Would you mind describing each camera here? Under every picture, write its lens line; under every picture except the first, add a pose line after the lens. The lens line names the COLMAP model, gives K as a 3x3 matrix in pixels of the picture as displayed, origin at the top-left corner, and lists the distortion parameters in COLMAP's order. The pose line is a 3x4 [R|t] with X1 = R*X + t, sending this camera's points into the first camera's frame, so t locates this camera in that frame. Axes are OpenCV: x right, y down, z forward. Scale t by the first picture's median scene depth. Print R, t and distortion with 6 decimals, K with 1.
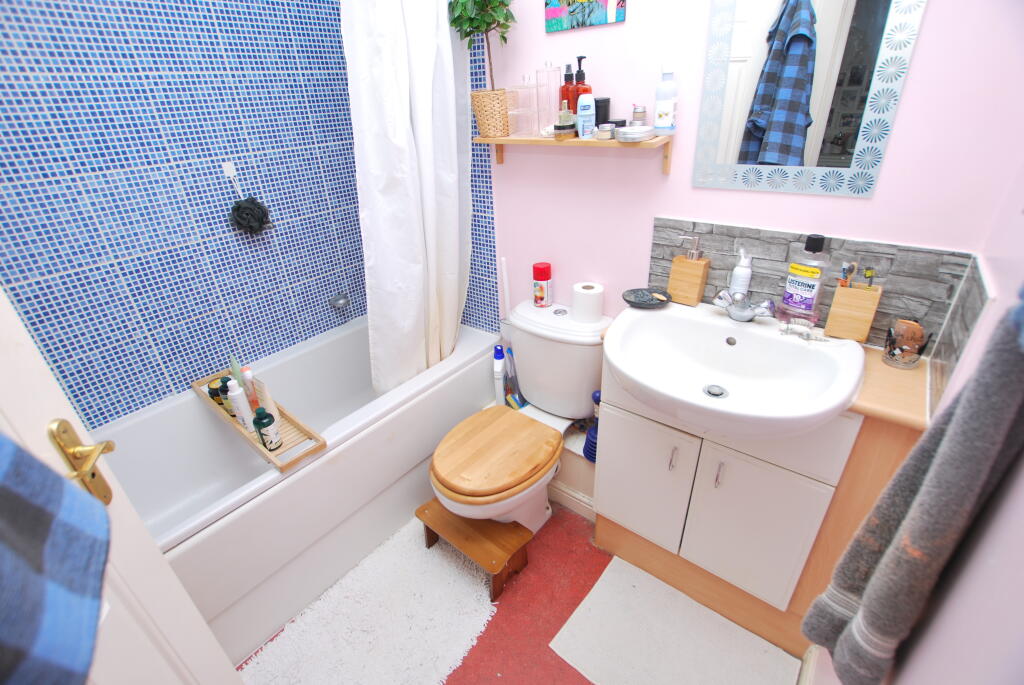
lens RADIAL K [[451.4, 0, 513.0], [0, 451.4, 337.5], [0, 0, 1]] dist [-0.025711, -0.000309]
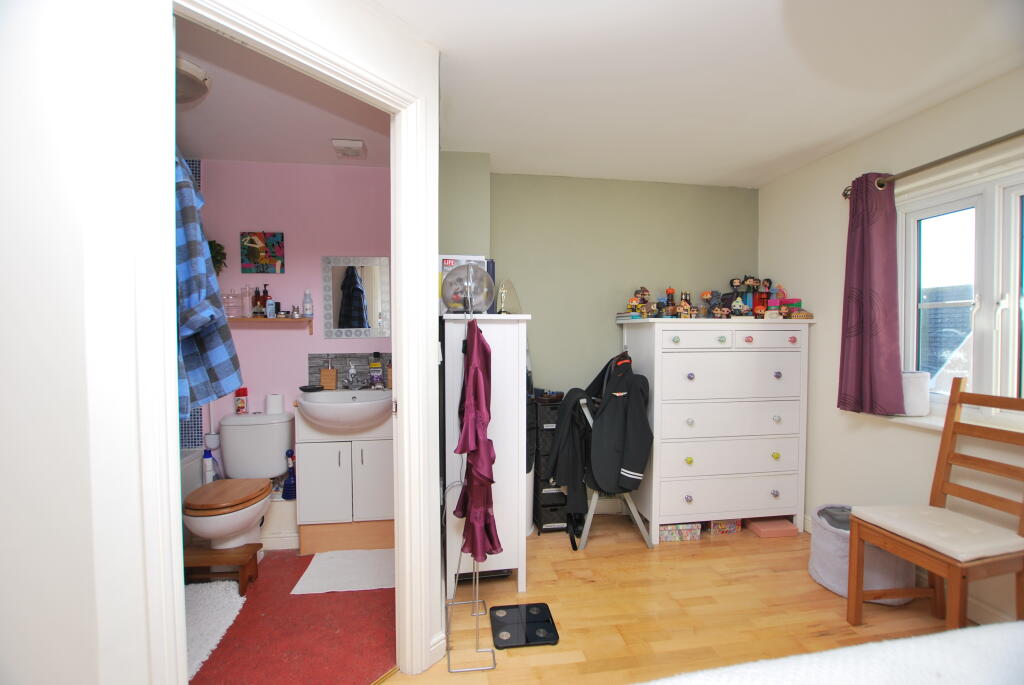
lens RADIAL K [[451.4, 0, 513.7], [0, 451.4, 347.4], [0, 0, 1]] dist [-0.025711, -0.000309]
pose [[0.675612, 0.018171, 0.737033, -0.613988], [0.317414, 0.895131, -0.313031, 0.701484], [-0.665429, 0.445432, 0.598994, -0.961379]]
